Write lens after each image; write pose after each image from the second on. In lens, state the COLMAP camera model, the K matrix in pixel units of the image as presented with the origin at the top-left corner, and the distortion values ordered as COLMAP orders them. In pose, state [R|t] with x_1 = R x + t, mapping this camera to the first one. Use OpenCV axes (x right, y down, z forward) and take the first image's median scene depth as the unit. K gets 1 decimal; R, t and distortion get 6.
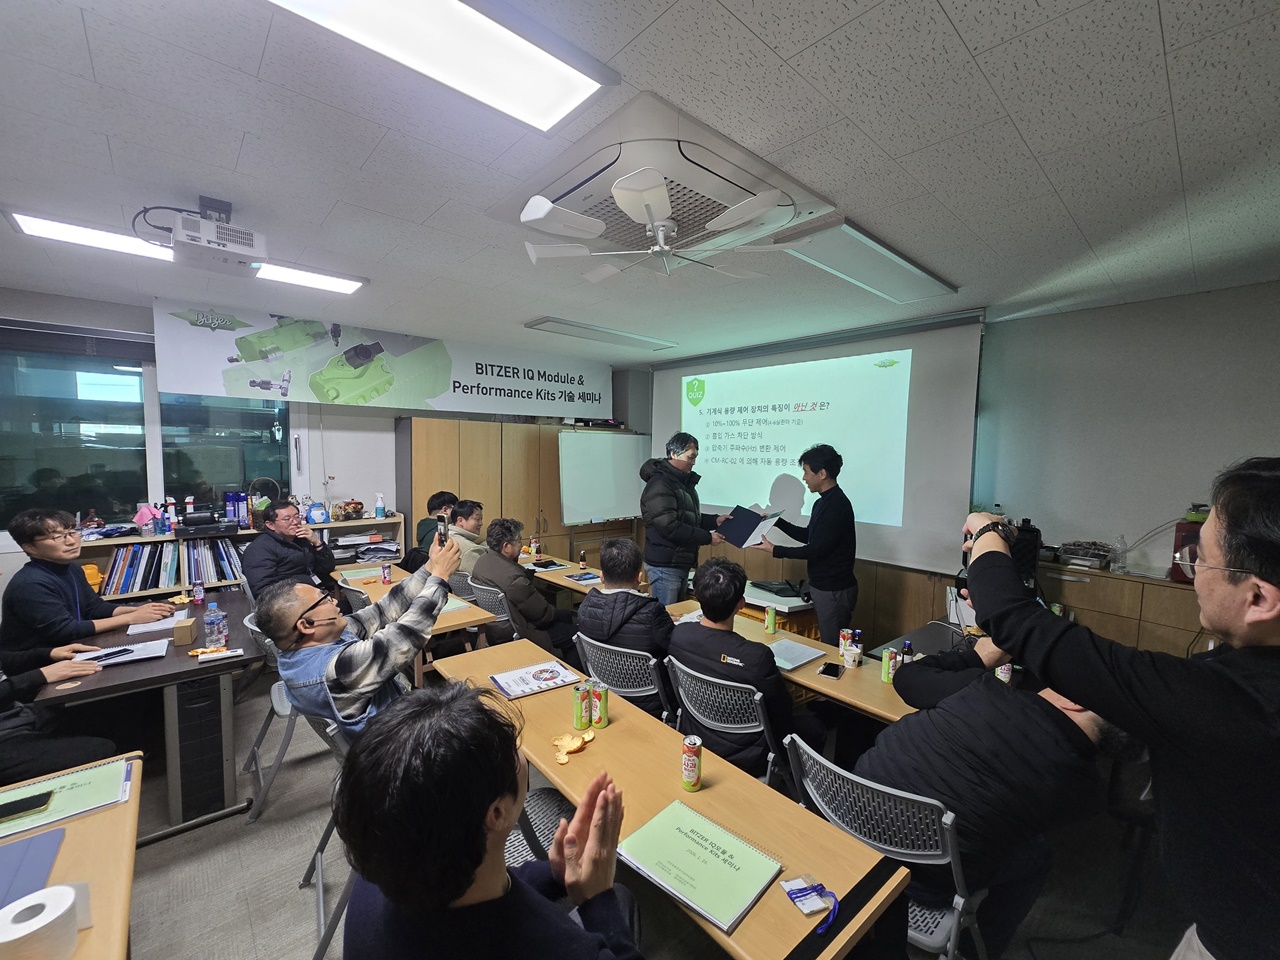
lens RADIAL K [[537.0, 0, 639.5], [0, 537.0, 489.7], [0, 0, 1]] dist [0.000745, 0.000855]
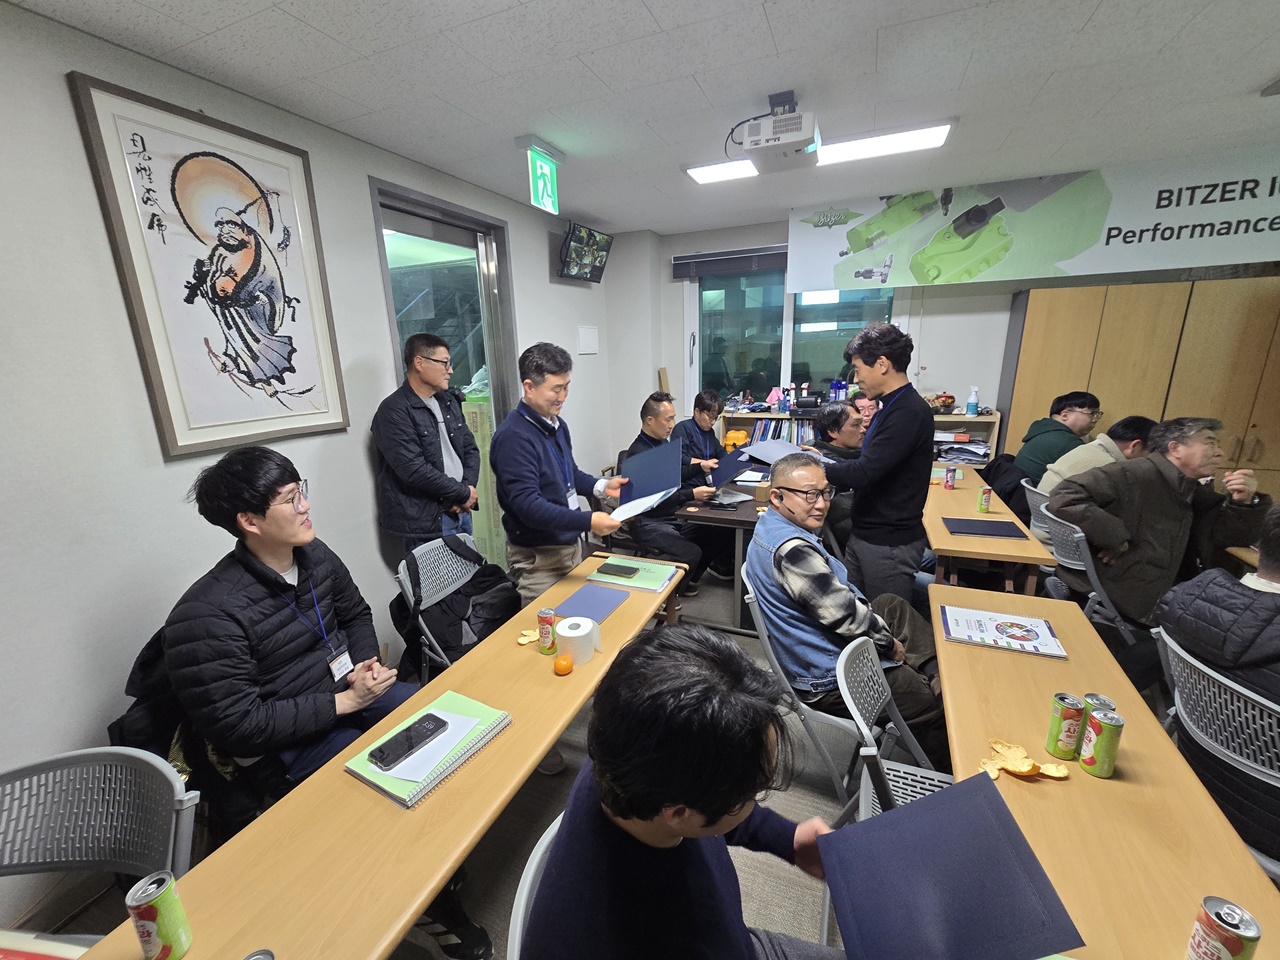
lens RADIAL K [[537.0, 0, 639.5], [0, 537.0, 489.7], [0, 0, 1]] dist [0.000745, 0.000855]
pose [[0.423314, 0.205623, -0.882340, 0.103702], [-0.029330, 0.976504, 0.213496, -0.000008], [0.905508, -0.064497, 0.419399, 0.150935]]
